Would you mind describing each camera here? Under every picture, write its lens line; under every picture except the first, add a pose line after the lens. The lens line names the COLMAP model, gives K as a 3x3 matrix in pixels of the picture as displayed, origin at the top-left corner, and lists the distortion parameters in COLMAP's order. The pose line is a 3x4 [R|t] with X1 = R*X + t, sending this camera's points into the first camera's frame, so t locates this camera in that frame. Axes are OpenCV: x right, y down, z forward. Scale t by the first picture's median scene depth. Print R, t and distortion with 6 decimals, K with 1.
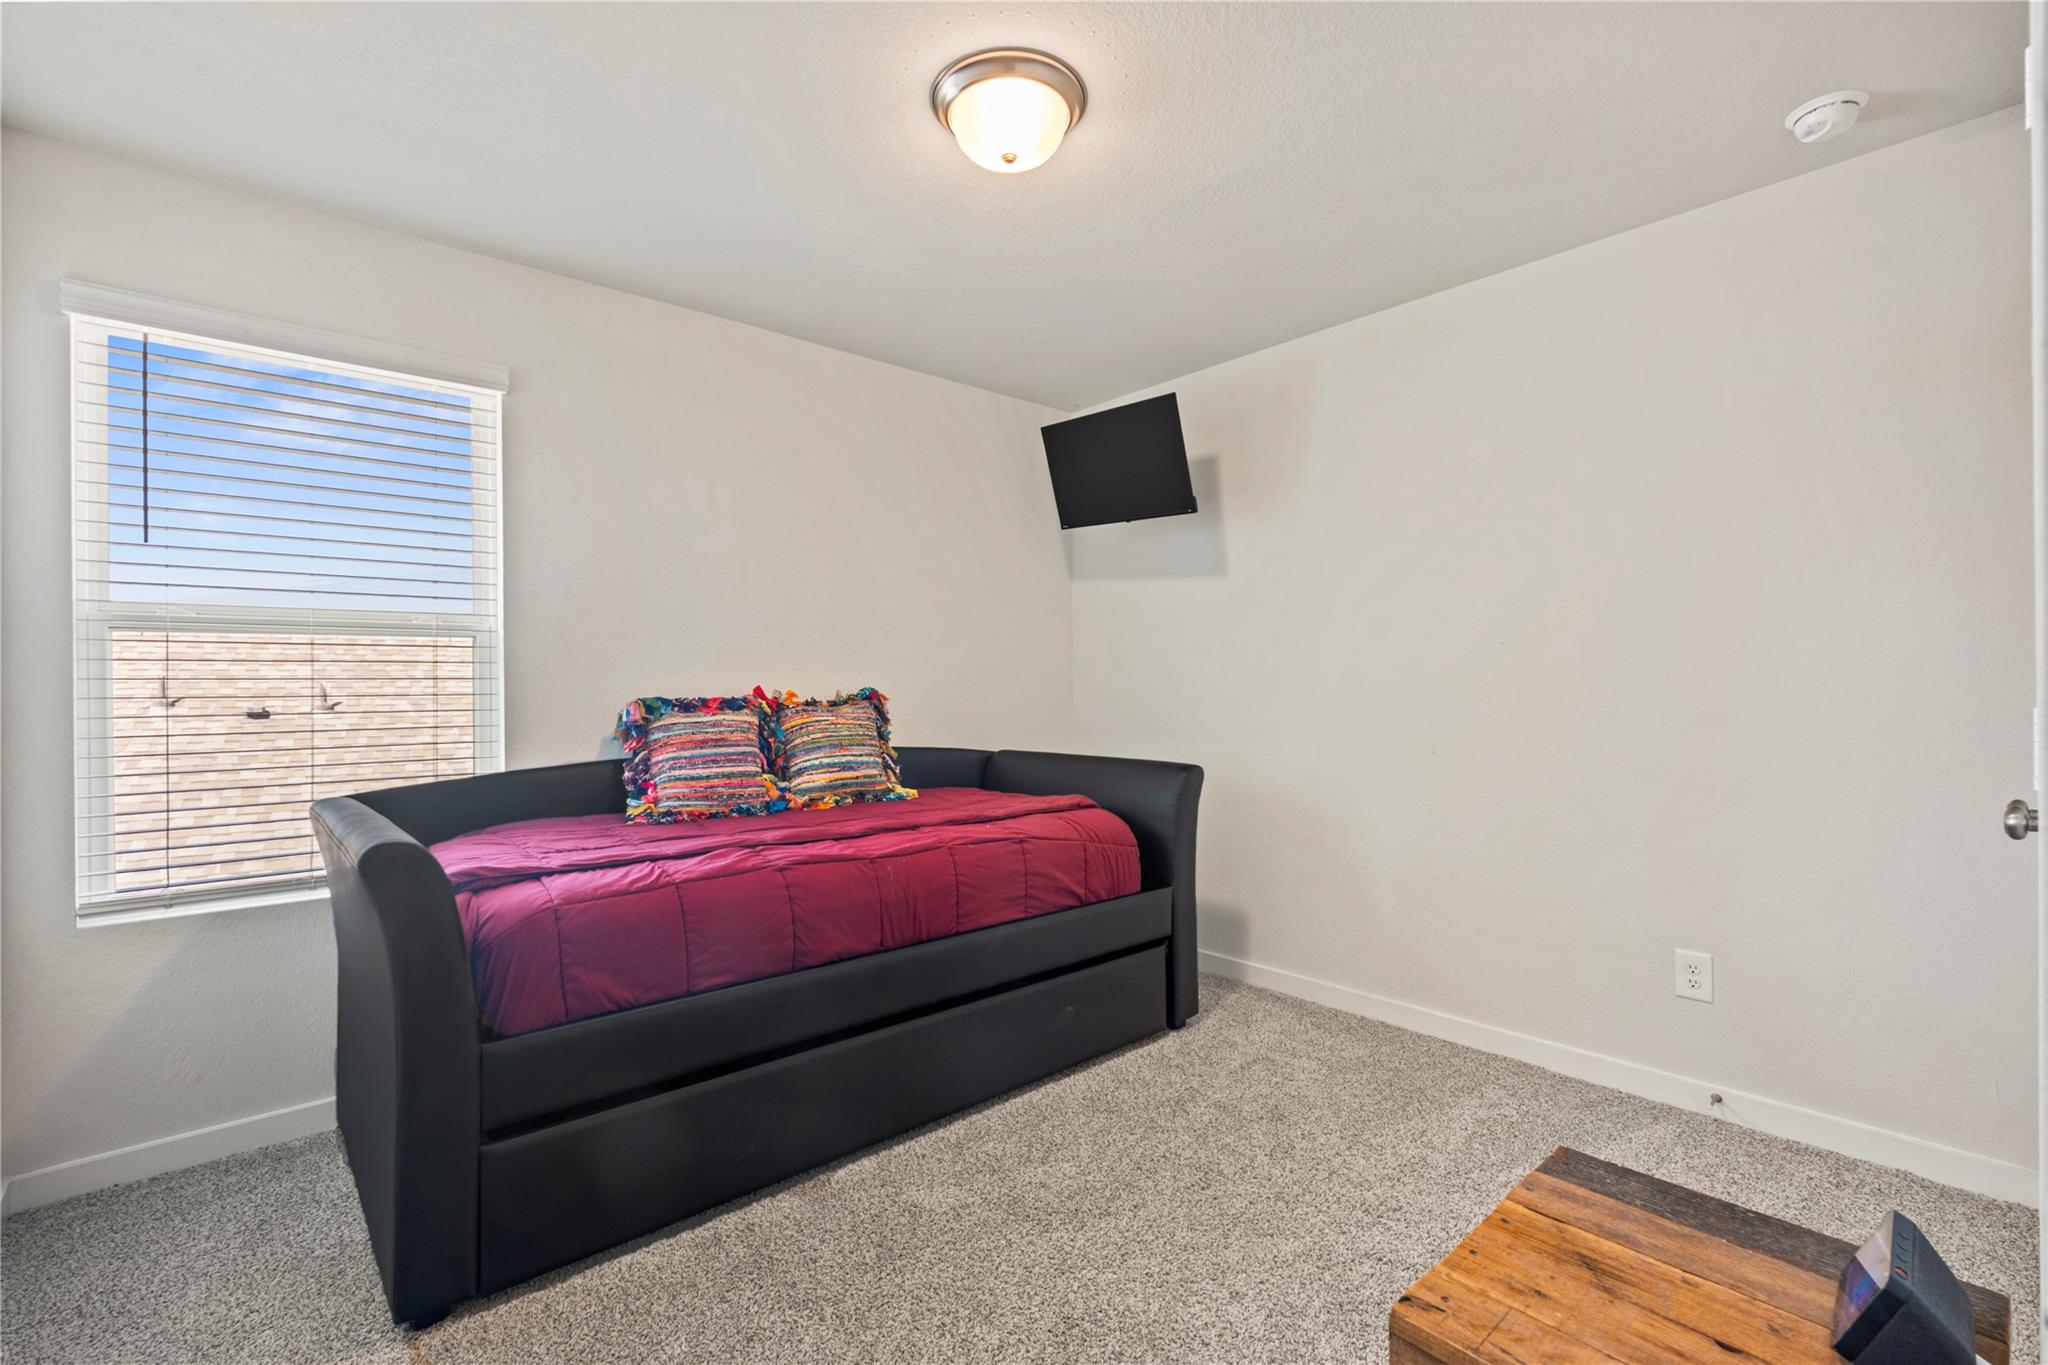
lens RADIAL K [[919.7, 0, 995.9], [0, 919.7, 687.8], [0, 0, 1]] dist [-0.000730, 0.000066]
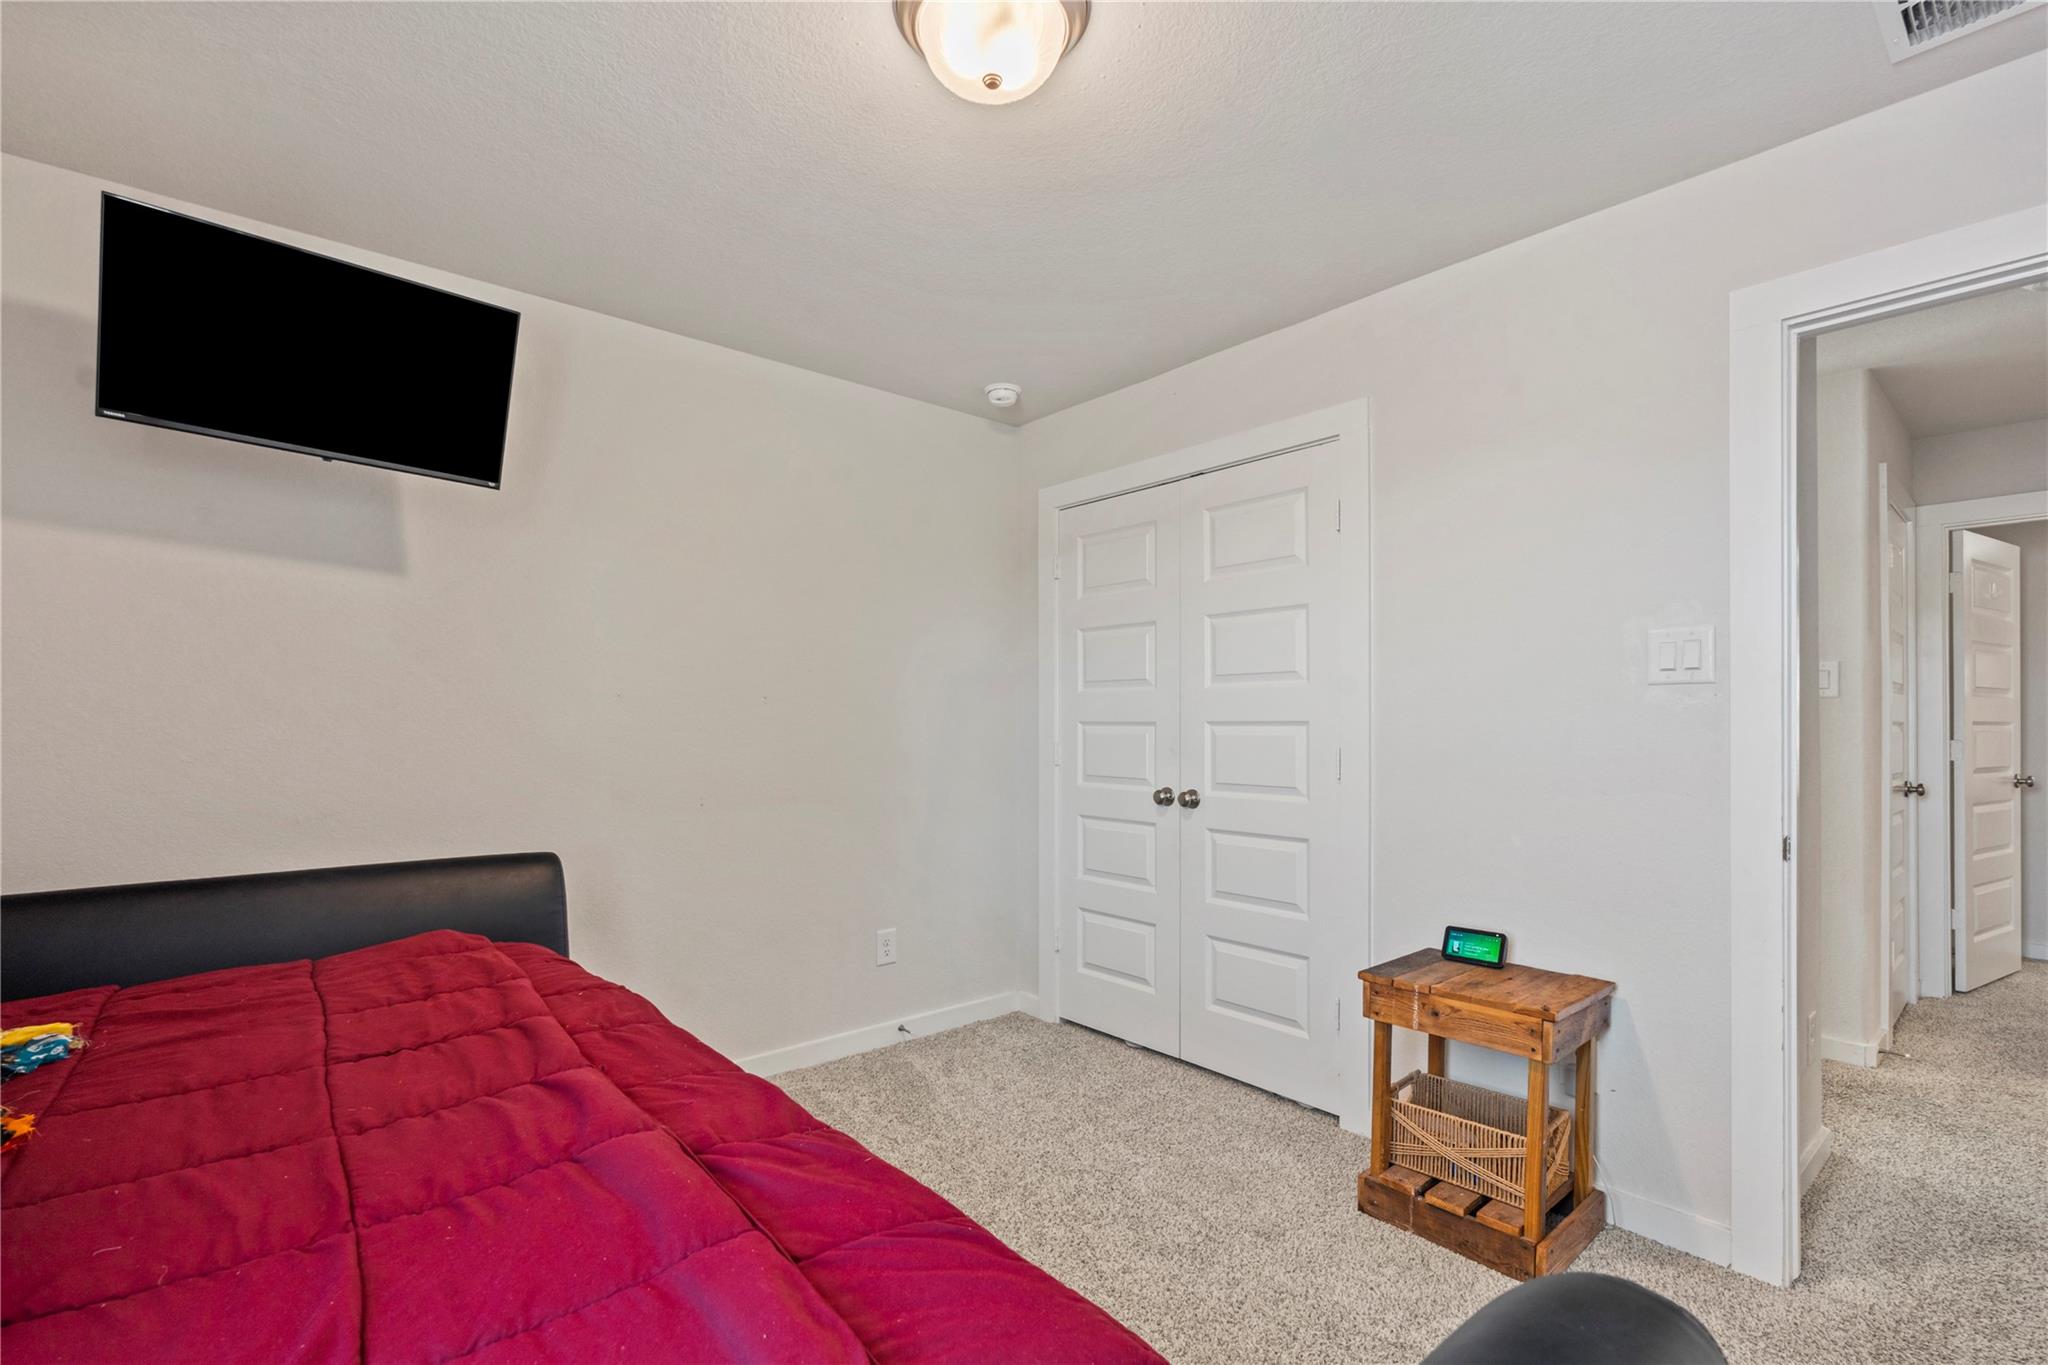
lens RADIAL K [[938.1, 0, 1029.2], [0, 938.1, 725.3], [0, 0, 1]] dist [0.000803, 0.000181]
pose [[-0.015669, 0.003188, 0.999872, -0.646104], [0.002683, 0.999991, -0.003146, -0.013889], [-0.999874, 0.002633, -0.015678, 0.800817]]
